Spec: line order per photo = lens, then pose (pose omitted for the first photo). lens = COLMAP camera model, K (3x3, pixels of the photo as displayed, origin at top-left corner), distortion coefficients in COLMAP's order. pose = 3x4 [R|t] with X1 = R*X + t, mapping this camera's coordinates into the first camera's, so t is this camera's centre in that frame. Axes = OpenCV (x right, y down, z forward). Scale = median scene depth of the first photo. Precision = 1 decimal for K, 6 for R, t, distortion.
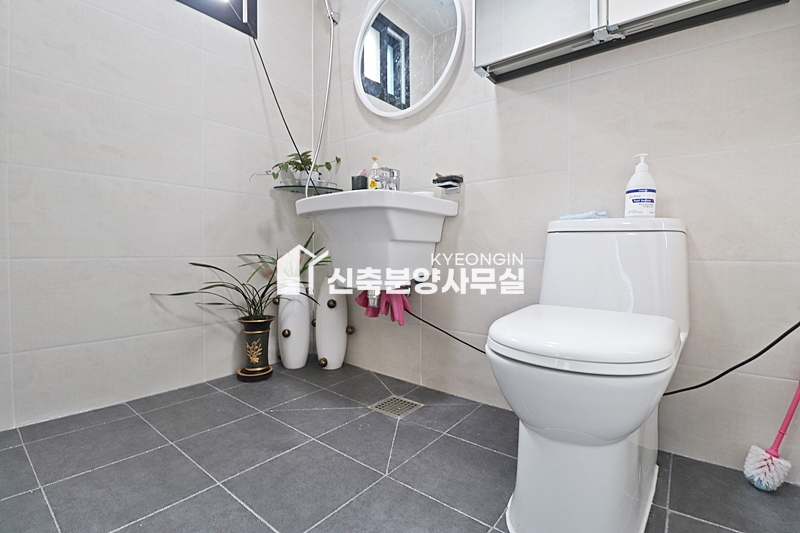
lens RADIAL K [[368.7, 0, 392.1], [0, 368.7, 261.4], [0, 0, 1]] dist [-0.009392, -0.008061]
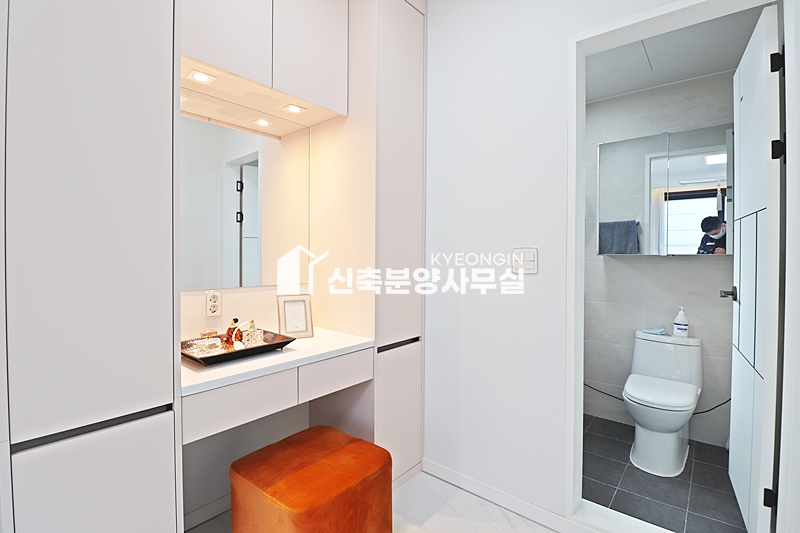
lens RADIAL K [[368.7, 0, 395.7], [0, 368.7, 261.4], [0, 0, 1]] dist [-0.009392, -0.008061]
pose [[0.999114, 0.004489, -0.041839, -1.026869], [-0.005135, 0.999869, -0.015339, -0.557204], [0.041765, 0.015540, 0.999007, -1.385148]]
